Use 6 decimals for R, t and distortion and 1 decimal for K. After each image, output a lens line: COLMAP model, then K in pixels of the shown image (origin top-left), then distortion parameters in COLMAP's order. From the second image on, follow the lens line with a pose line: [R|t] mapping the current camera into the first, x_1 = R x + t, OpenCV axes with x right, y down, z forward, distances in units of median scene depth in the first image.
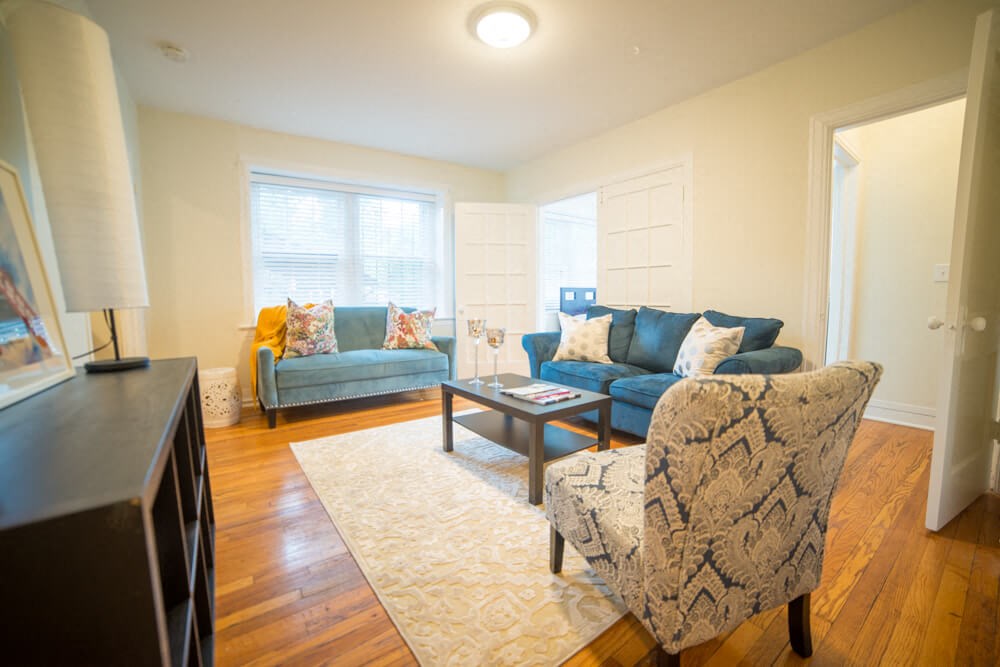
lens RADIAL K [[403.1, 0, 507.3], [0, 403.1, 344.2], [0, 0, 1]] dist [-0.098318, 0.035363]
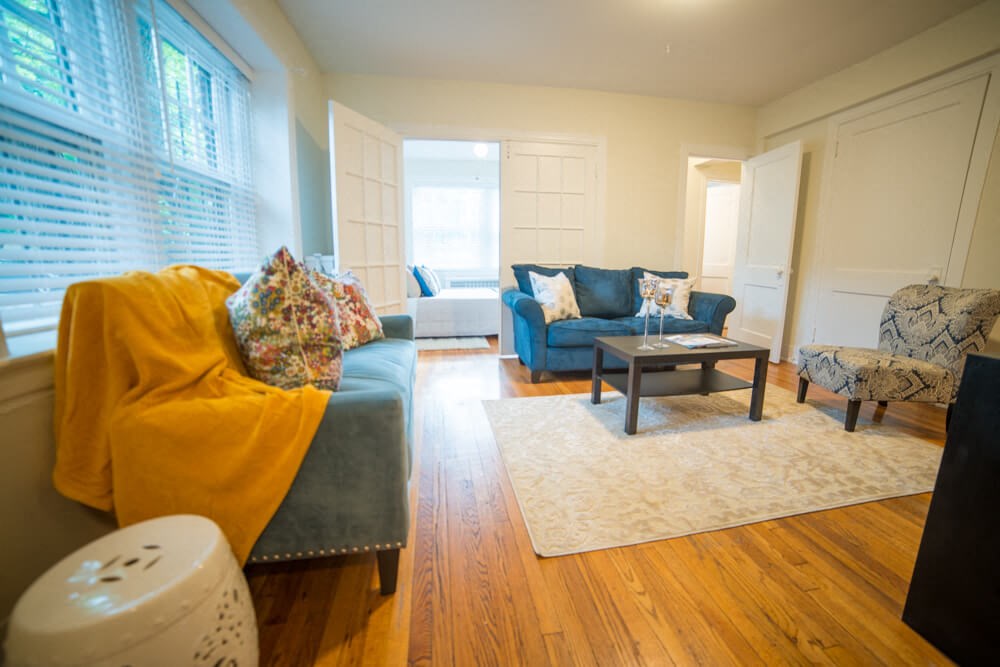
lens RADIAL K [[403.1, 0, 507.3], [0, 403.1, 344.2], [0, 0, 1]] dist [-0.098318, 0.035363]
pose [[0.439347, -0.179532, 0.880194, -0.816280], [0.099086, 0.983532, 0.151151, -0.066338], [-0.892836, 0.020807, 0.449901, 0.698625]]
